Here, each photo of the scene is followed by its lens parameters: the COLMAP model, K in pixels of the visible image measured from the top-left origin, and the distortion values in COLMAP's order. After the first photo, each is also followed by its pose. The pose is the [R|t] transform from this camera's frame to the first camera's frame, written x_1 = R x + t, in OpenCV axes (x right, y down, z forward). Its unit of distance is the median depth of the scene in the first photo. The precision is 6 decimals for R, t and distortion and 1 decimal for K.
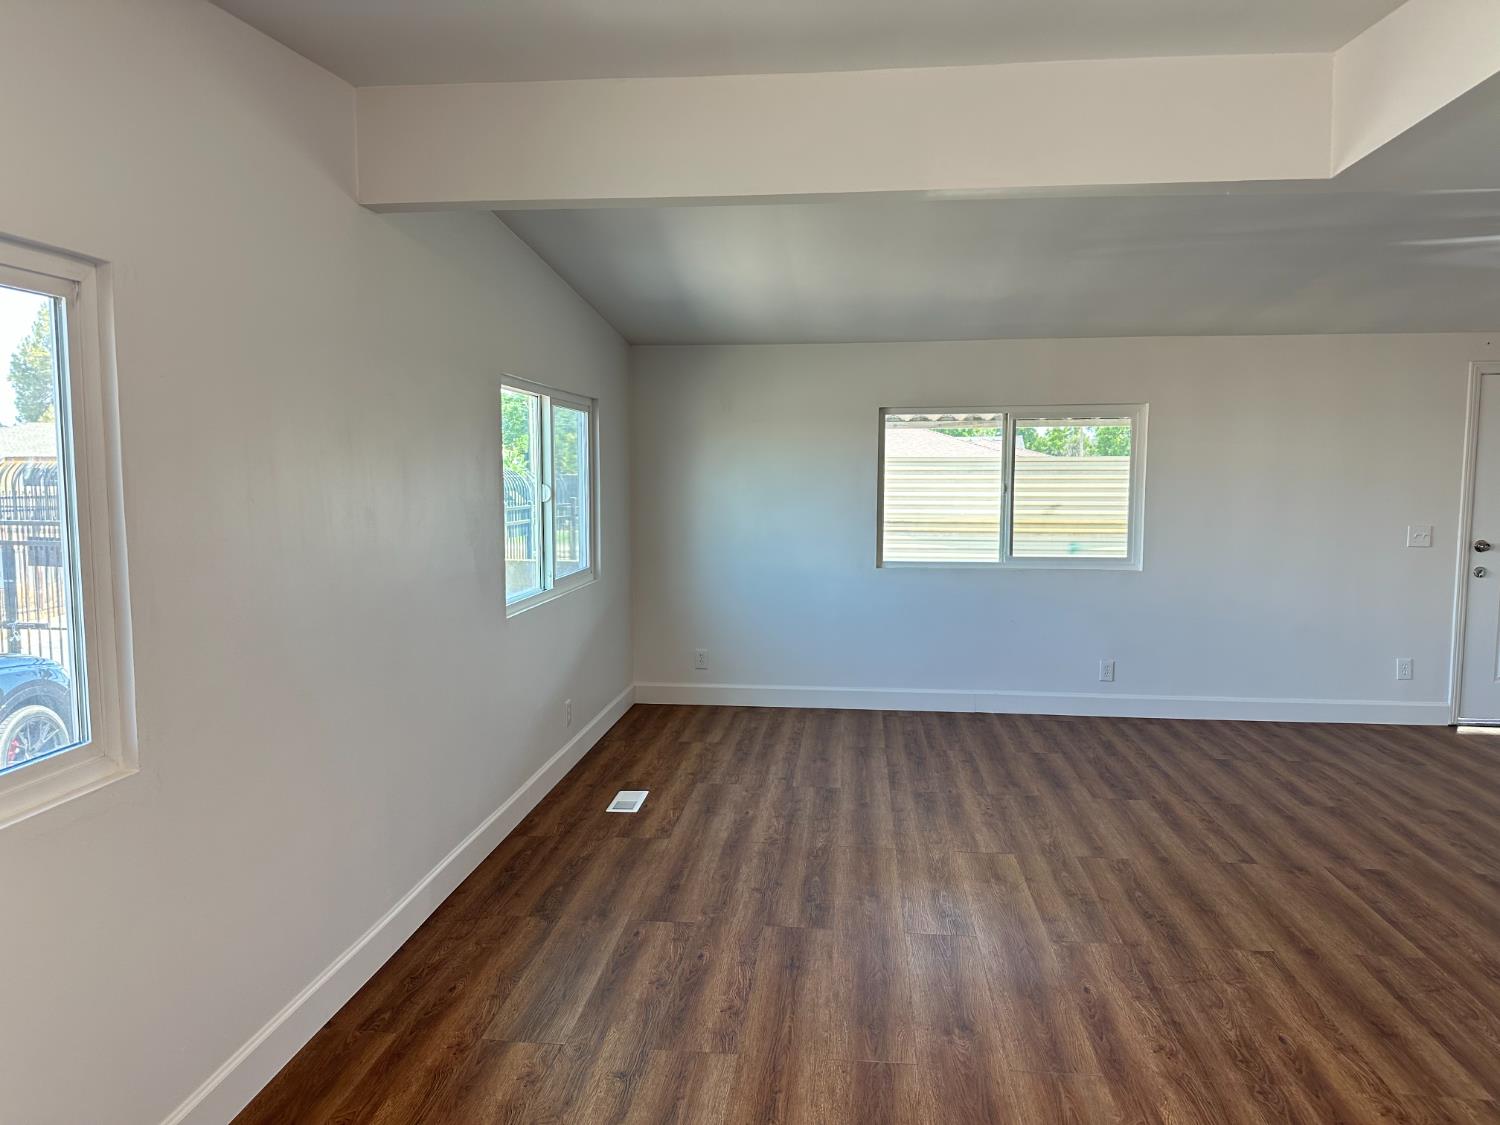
lens RADIAL K [[1063.4, 0, 750.1], [0, 1063.4, 562.9], [0, 0, 1]] dist [0.043949, -0.072428]
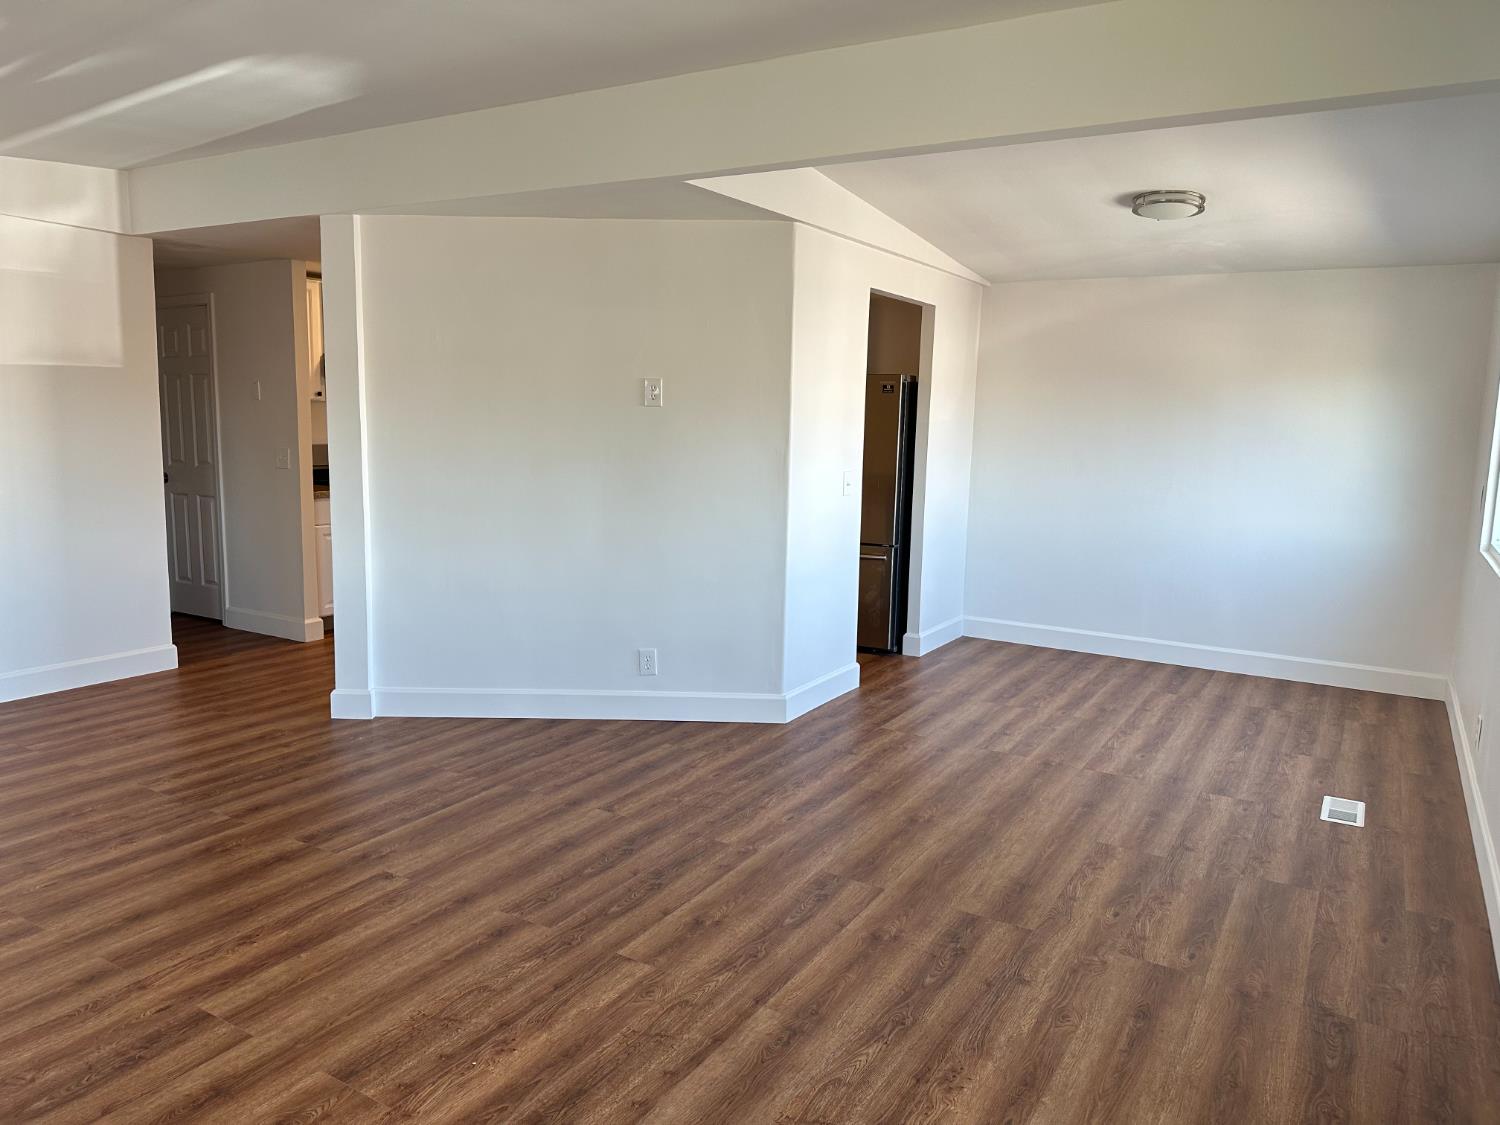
lens RADIAL K [[1063.4, 0, 745.8], [0, 1063.4, 559.6], [0, 0, 1]] dist [0.043949, -0.072428]
pose [[-0.906844, -0.082159, 0.413380, -0.104591], [0.013856, 0.974474, 0.224073, -0.144783], [-0.421238, 0.208927, -0.882558, 1.736463]]
